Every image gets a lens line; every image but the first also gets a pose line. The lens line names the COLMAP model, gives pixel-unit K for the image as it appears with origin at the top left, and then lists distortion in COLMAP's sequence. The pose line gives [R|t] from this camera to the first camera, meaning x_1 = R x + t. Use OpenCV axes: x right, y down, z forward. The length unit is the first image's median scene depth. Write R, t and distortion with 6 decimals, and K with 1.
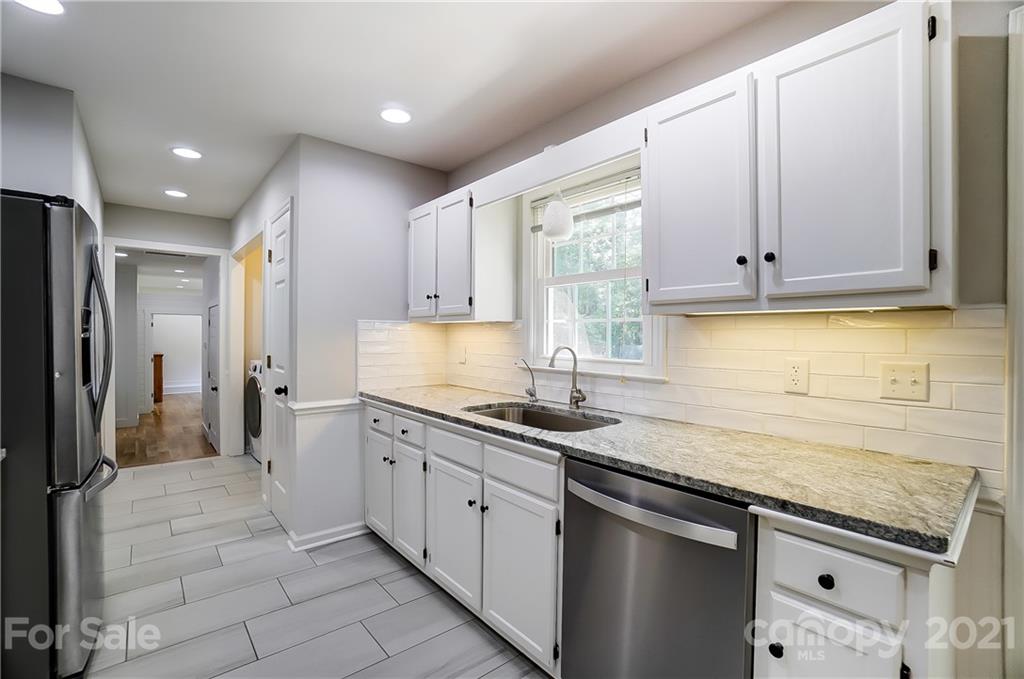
lens RADIAL K [[452.0, 0, 508.1], [0, 452.0, 336.2], [0, 0, 1]] dist [-0.065817, 0.021433]
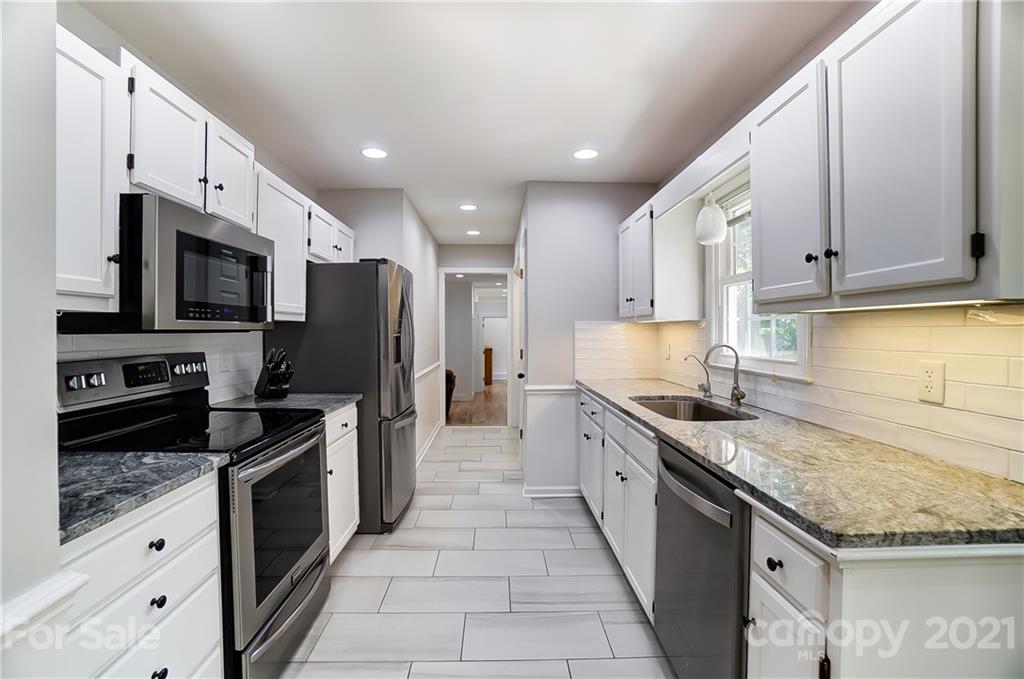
lens RADIAL K [[452.0, 0, 508.1], [0, 452.0, 336.2], [0, 0, 1]] dist [-0.065817, 0.021433]
pose [[0.784788, -0.000713, -0.619763, 0.352669], [0.005063, 0.999973, 0.005261, -0.003993], [0.619743, -0.007267, 0.784771, -0.101366]]
